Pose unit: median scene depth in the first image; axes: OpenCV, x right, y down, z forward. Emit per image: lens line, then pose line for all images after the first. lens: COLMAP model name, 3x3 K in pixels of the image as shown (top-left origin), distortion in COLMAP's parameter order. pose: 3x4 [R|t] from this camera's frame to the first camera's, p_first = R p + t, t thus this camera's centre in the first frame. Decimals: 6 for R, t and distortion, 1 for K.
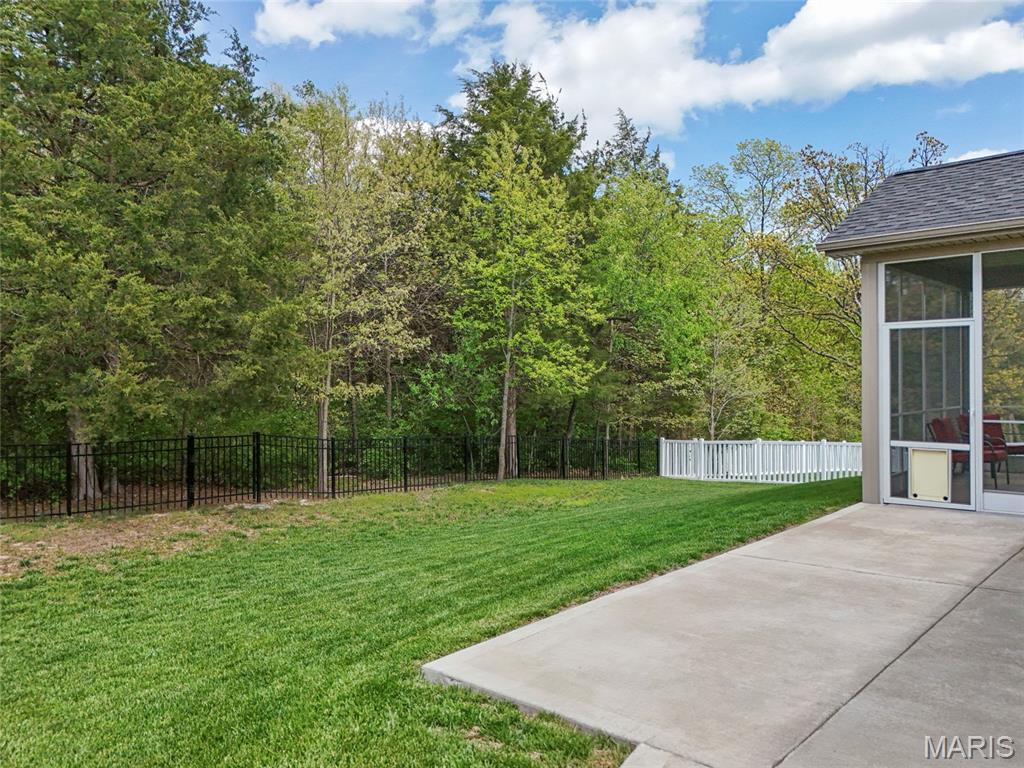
lens RADIAL K [[762.9, 0, 516.8], [0, 762.9, 375.3], [0, 0, 1]] dist [0.039968, -0.040919]
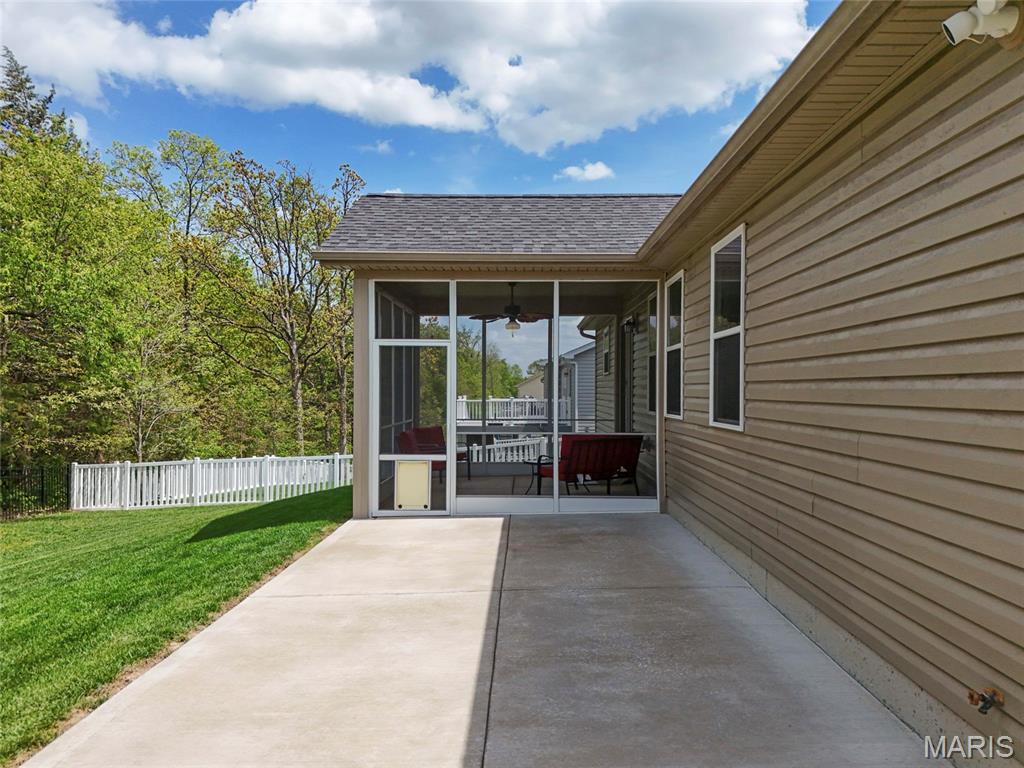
lens RADIAL K [[771.4, 0, 511.1], [0, 771.4, 392.5], [0, 0, 1]] dist [0.059595, -0.034666]
pose [[0.740270, 0.007231, 0.672270, -0.074363], [-0.010412, 0.999946, 0.000710, -0.000233], [-0.672229, -0.007526, 0.740305, 0.123829]]
